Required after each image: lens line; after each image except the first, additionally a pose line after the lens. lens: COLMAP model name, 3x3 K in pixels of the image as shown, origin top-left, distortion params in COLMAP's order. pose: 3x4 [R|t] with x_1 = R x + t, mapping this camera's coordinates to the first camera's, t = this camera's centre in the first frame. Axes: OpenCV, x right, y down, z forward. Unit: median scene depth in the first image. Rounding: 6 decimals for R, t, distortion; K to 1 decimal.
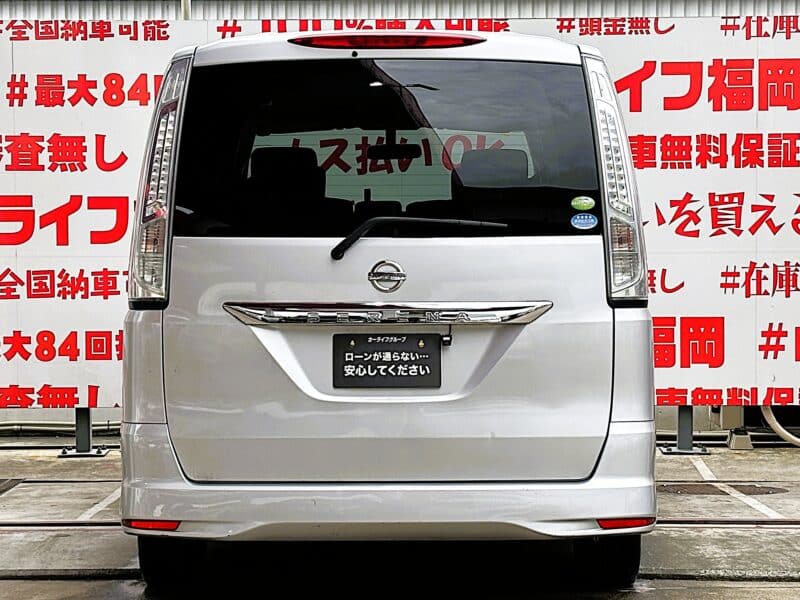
lens RADIAL K [[2237.4, 0, 397.9], [0, 2237.4, 377.1], [0, 0, 1]] dist [0.218881, -0.348682]
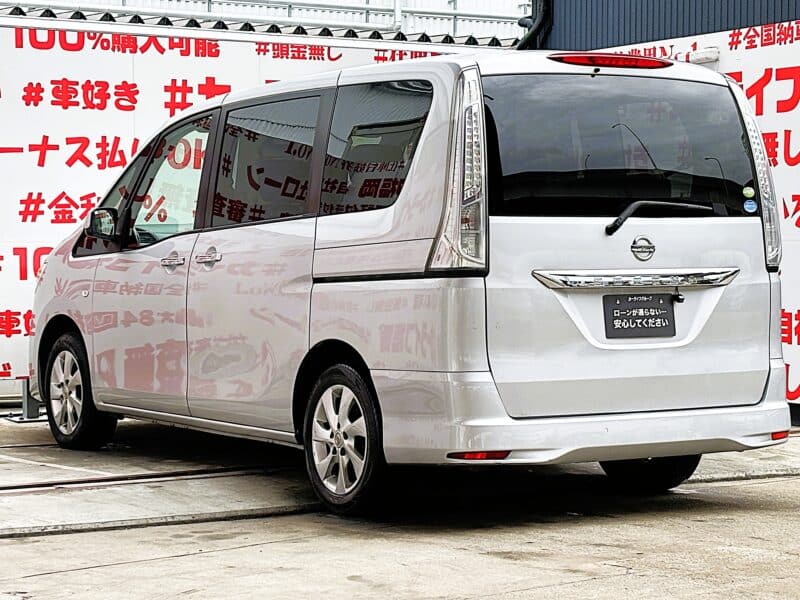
lens RADIAL K [[1940.5, 0, 396.6], [0, 1940.5, 367.0], [0, 0, 1]] dist [0.125335, 0.445399]
pose [[0.853124, -0.033398, 0.520638, -0.678994], [0.031847, 0.999422, 0.011926, 0.004081], [-0.520735, 0.006407, 0.853694, 0.134050]]
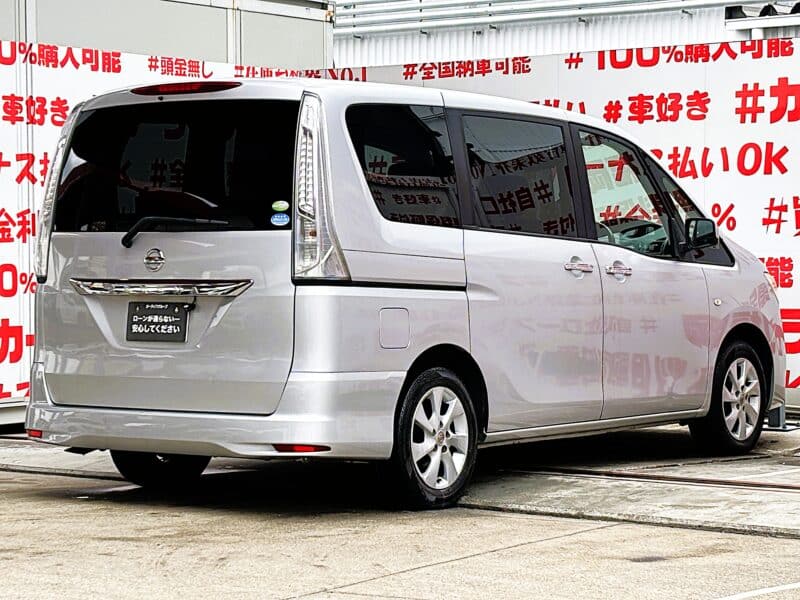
lens RADIAL K [[2237.4, 0, 397.9], [0, 2237.4, 377.1], [0, 0, 1]] dist [0.218881, -0.348682]
pose [[0.821661, 0.033088, -0.569016, 0.882011], [-0.034714, 0.999365, 0.007986, 0.010193], [0.568919, 0.013191, 0.822288, -0.045135]]
